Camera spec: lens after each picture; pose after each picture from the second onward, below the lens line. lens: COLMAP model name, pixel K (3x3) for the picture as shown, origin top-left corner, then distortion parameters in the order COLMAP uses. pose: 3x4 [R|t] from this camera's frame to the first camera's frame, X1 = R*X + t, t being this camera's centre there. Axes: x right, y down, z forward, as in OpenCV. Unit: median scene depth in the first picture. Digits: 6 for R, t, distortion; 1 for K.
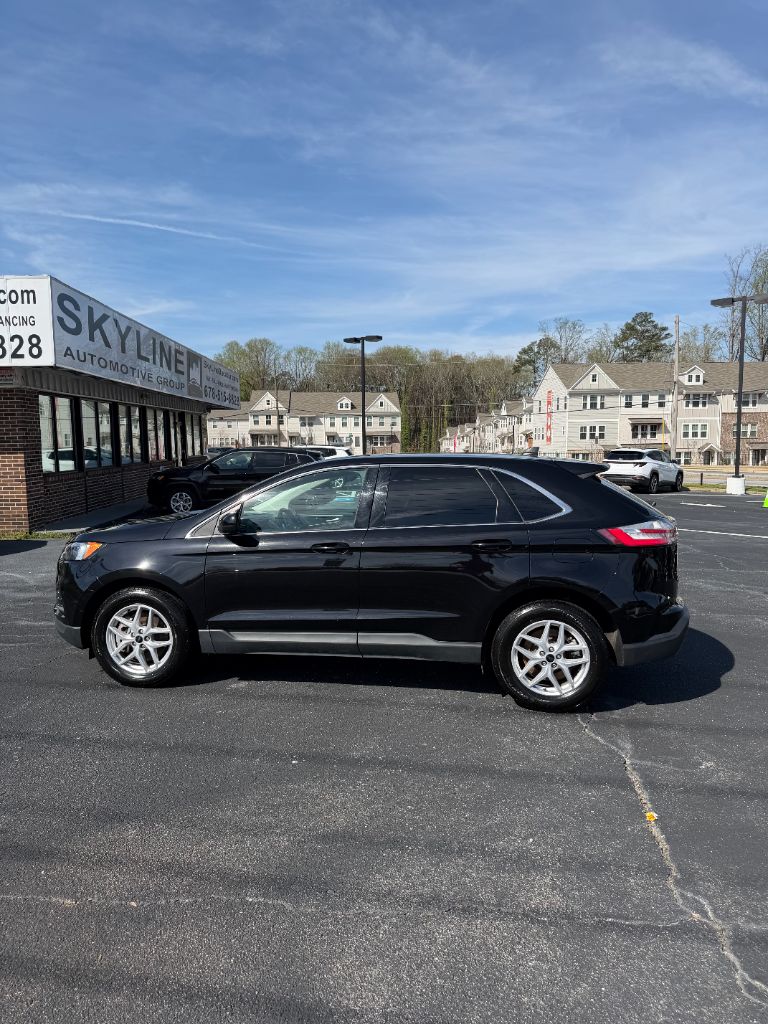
lens RADIAL K [[741.4, 0, 384.0], [0, 741.4, 512.0], [0, 0, 1]] dist [-0.007761, 0.001340]
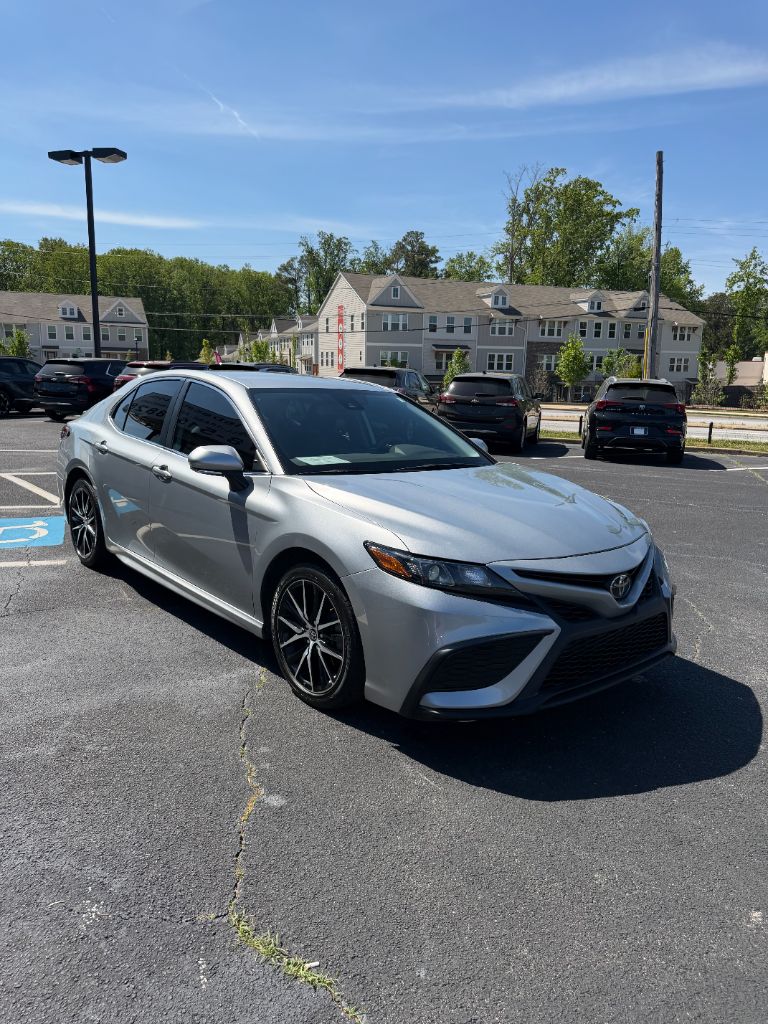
lens RADIAL K [[741.4, 0, 384.0], [0, 741.4, 512.0], [0, 0, 1]] dist [-0.007761, 0.001340]
pose [[0.944501, -0.030467, 0.327092, -0.004367], [-0.001894, 0.995168, 0.098165, -0.018788], [-0.328502, -0.093336, 0.939880, 0.200907]]
